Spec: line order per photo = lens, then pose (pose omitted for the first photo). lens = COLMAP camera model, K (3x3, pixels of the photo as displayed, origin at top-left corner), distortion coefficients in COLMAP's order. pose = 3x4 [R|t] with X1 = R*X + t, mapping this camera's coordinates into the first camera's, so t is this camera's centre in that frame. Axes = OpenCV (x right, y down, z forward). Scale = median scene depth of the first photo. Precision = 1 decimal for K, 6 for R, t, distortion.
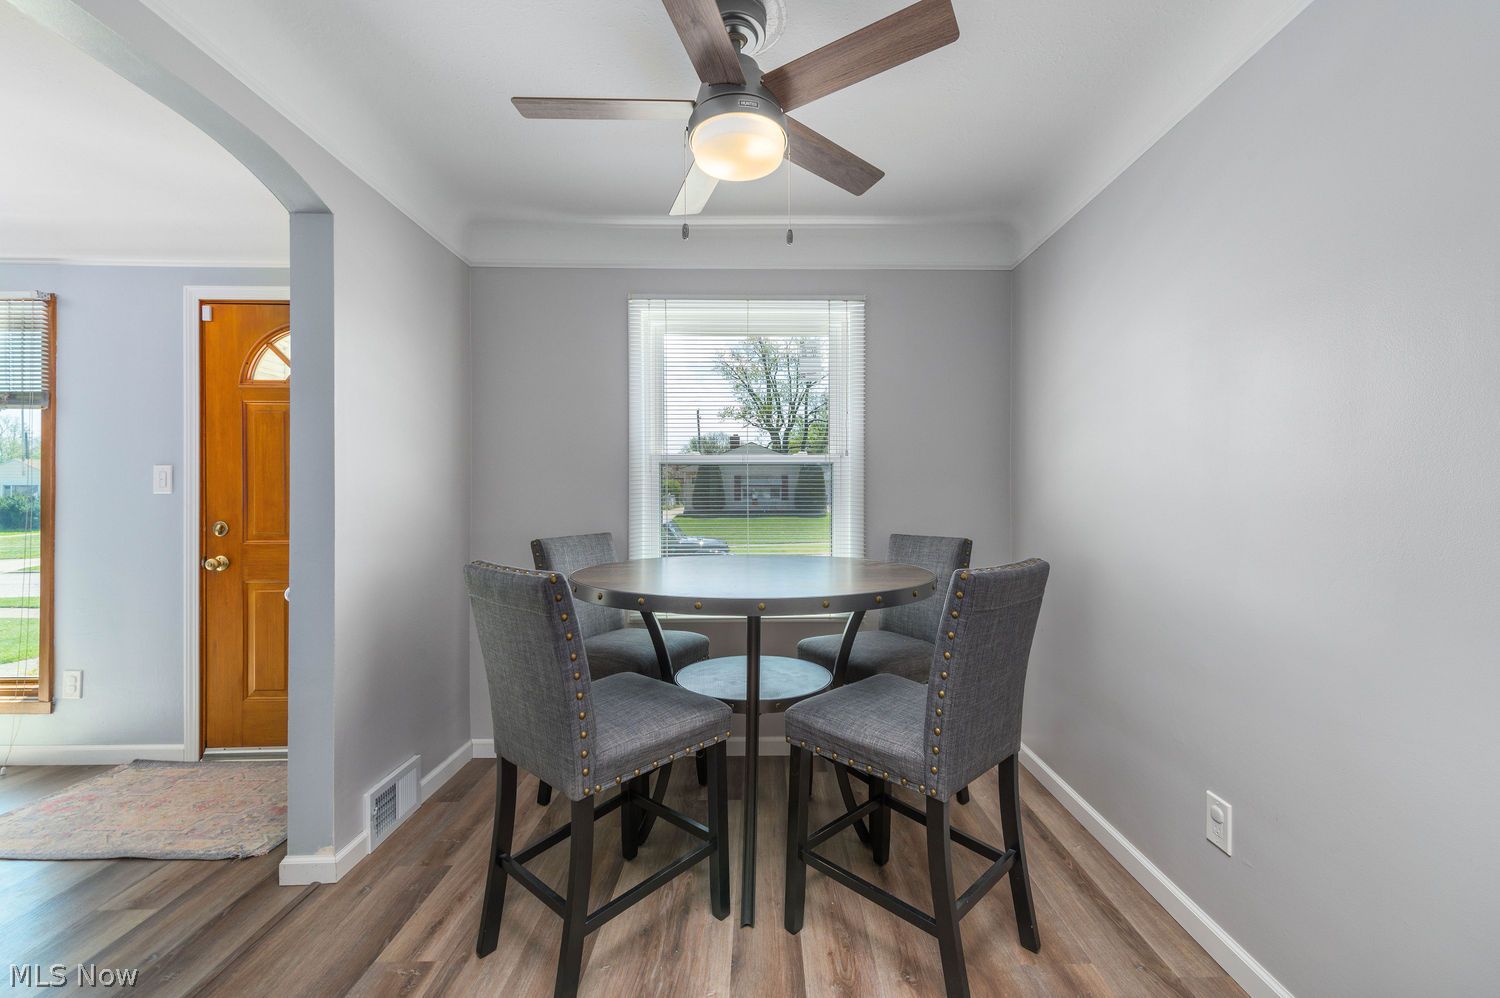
lens RADIAL K [[588.8, 0, 761.5], [0, 588.8, 497.7], [0, 0, 1]] dist [0.002540, 0.000160]
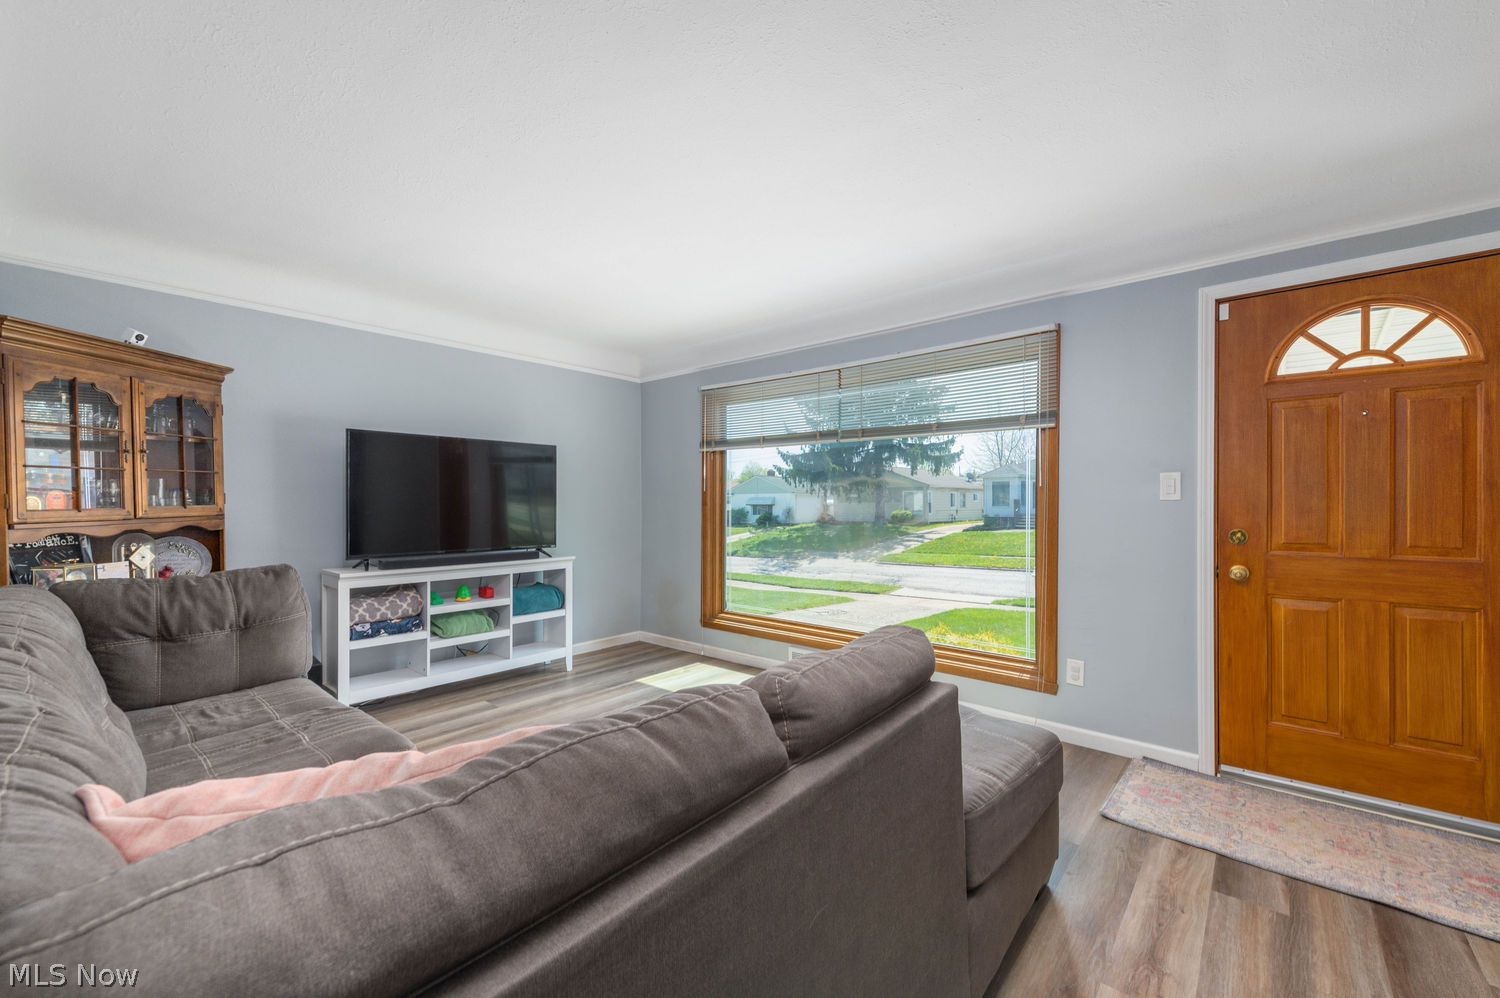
lens RADIAL K [[584.7, 0, 751.6], [0, 584.7, 504.9], [0, 0, 1]] dist [0.000237, 0.000042]
pose [[0.753126, -0.004652, -0.657860, -0.890203], [0.004080, 0.999989, -0.002400, 0.000507], [0.657864, -0.000877, 0.753137, -0.222943]]
